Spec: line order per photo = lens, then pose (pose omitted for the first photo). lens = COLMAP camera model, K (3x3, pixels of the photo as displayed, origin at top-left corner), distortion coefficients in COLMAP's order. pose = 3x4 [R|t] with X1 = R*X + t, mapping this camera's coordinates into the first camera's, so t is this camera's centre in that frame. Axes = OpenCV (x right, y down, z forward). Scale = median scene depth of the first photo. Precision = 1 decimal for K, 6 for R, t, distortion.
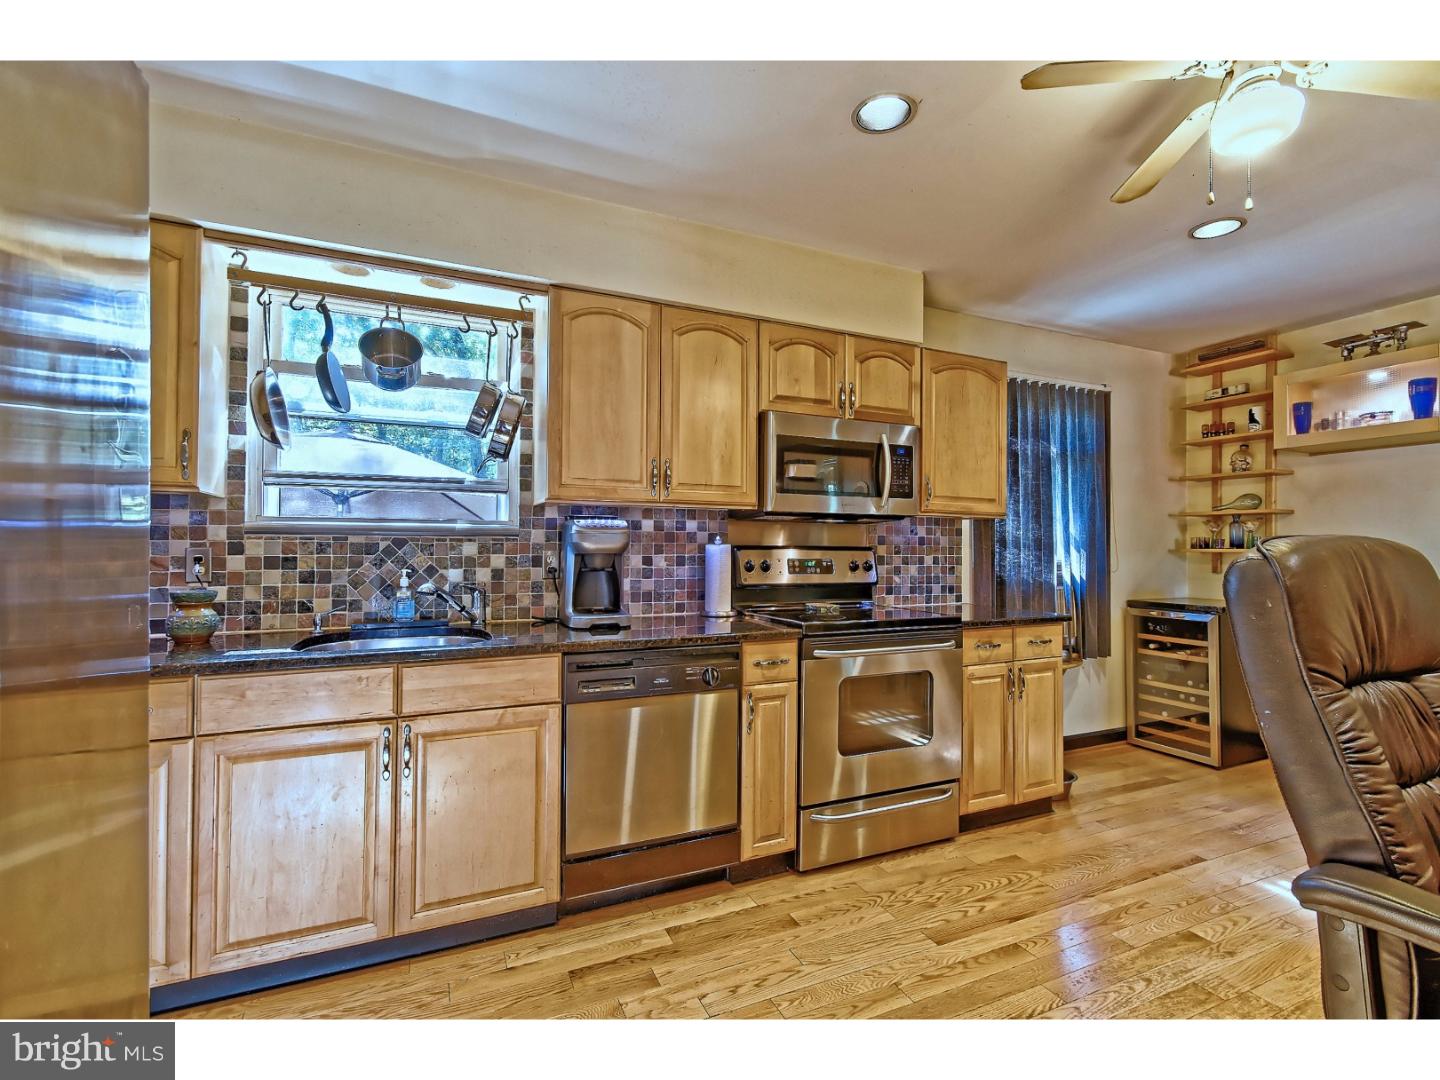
lens RADIAL K [[664.7, 0, 720.1], [0, 664.7, 533.8], [0, 0, 1]] dist [0.001404, 0.000510]
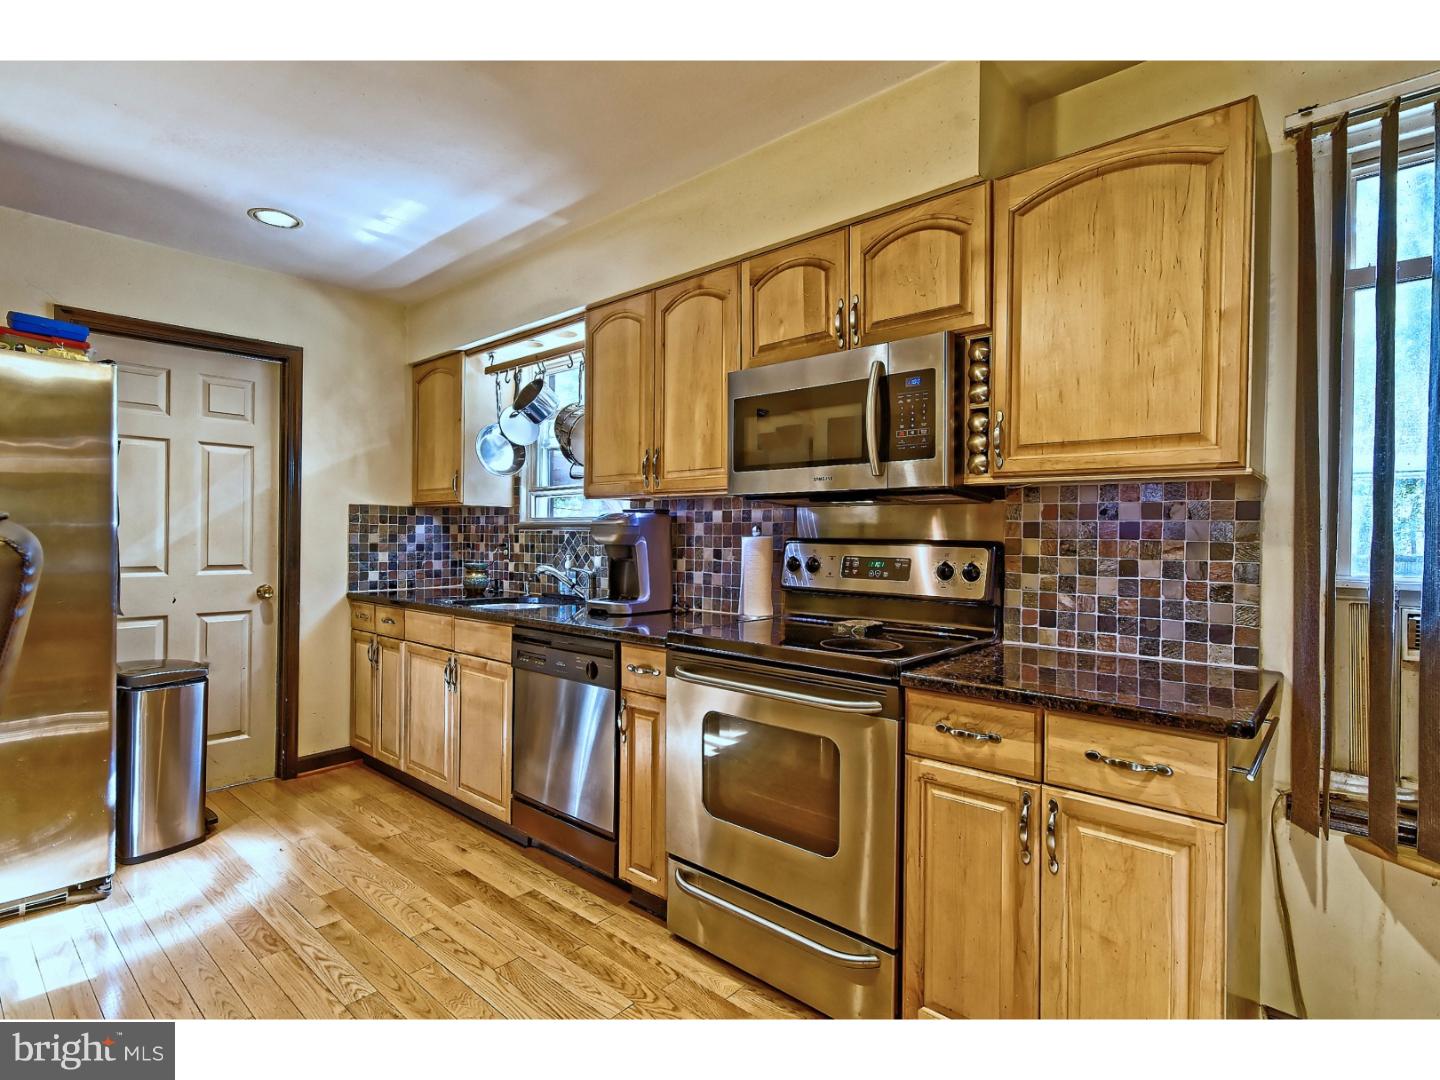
lens RADIAL K [[719.0, 0, 721.5], [0, 719.0, 534.6], [0, 0, 1]] dist [0.003877, 0.001948]
pose [[0.407193, -0.004353, -0.913332, 0.808804], [0.010099, 0.999949, -0.000264, 0.013430], [0.913286, -0.009117, 0.407216, 0.582316]]
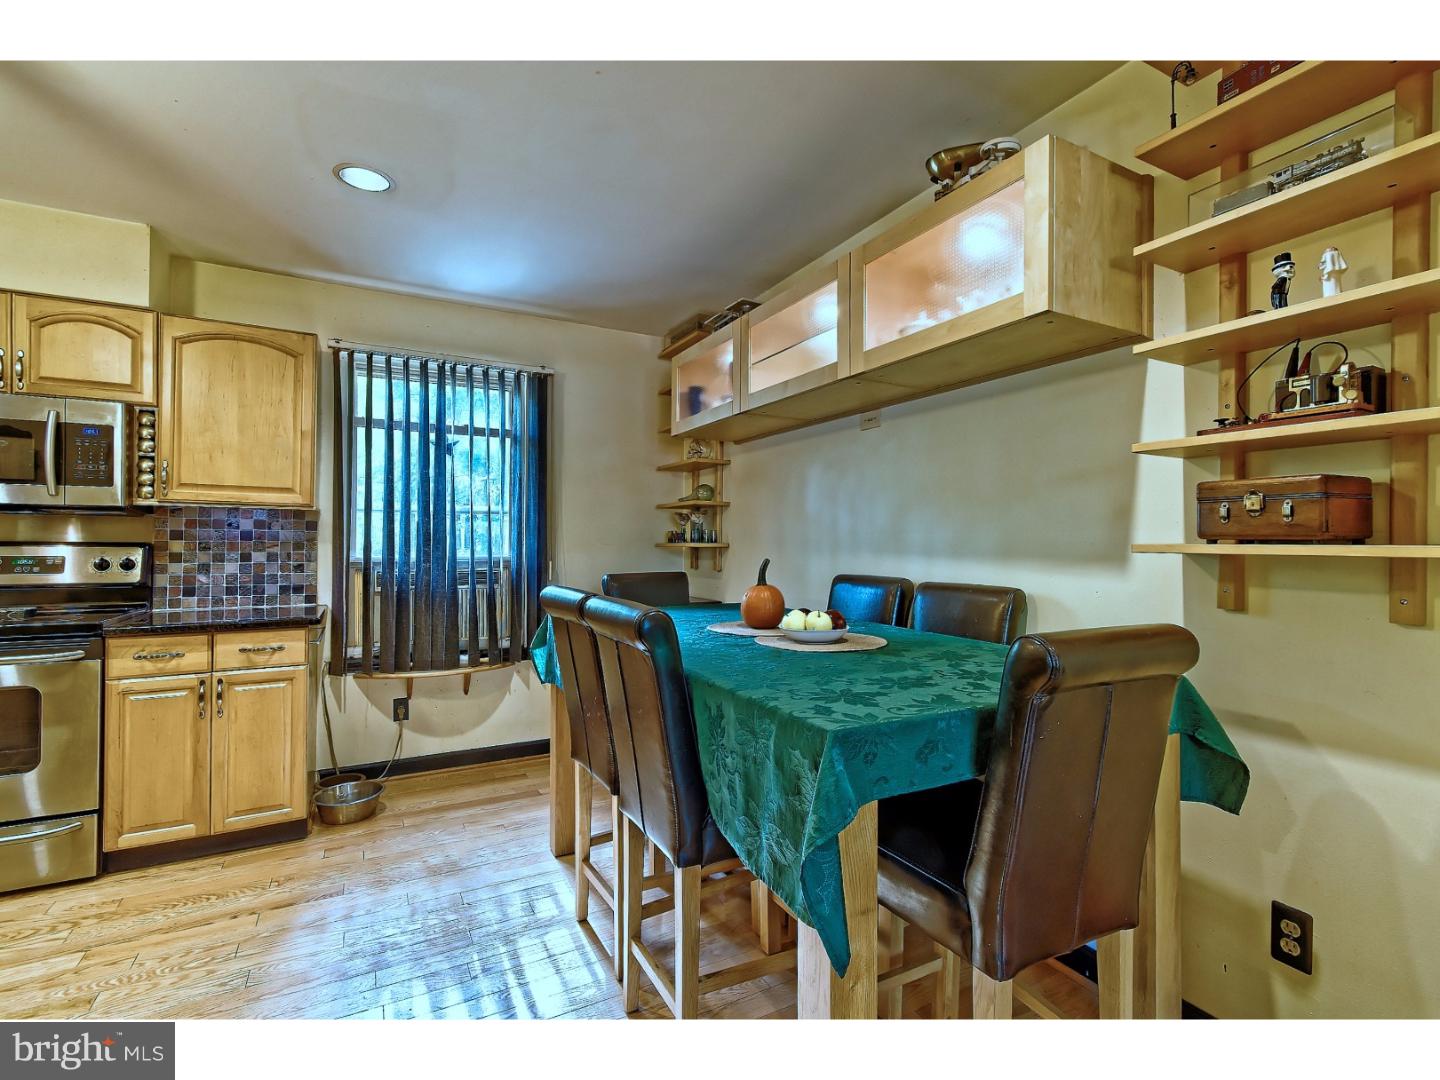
lens RADIAL K [[665.0, 0, 736.8], [0, 665.0, 536.6], [0, 0, 1]] dist [-0.000243, 0.000008]
pose [[0.996390, -0.003040, 0.084835, 1.047975], [0.002087, 0.999934, 0.011321, 0.004677], [-0.084864, -0.011103, 0.996331, 0.069970]]
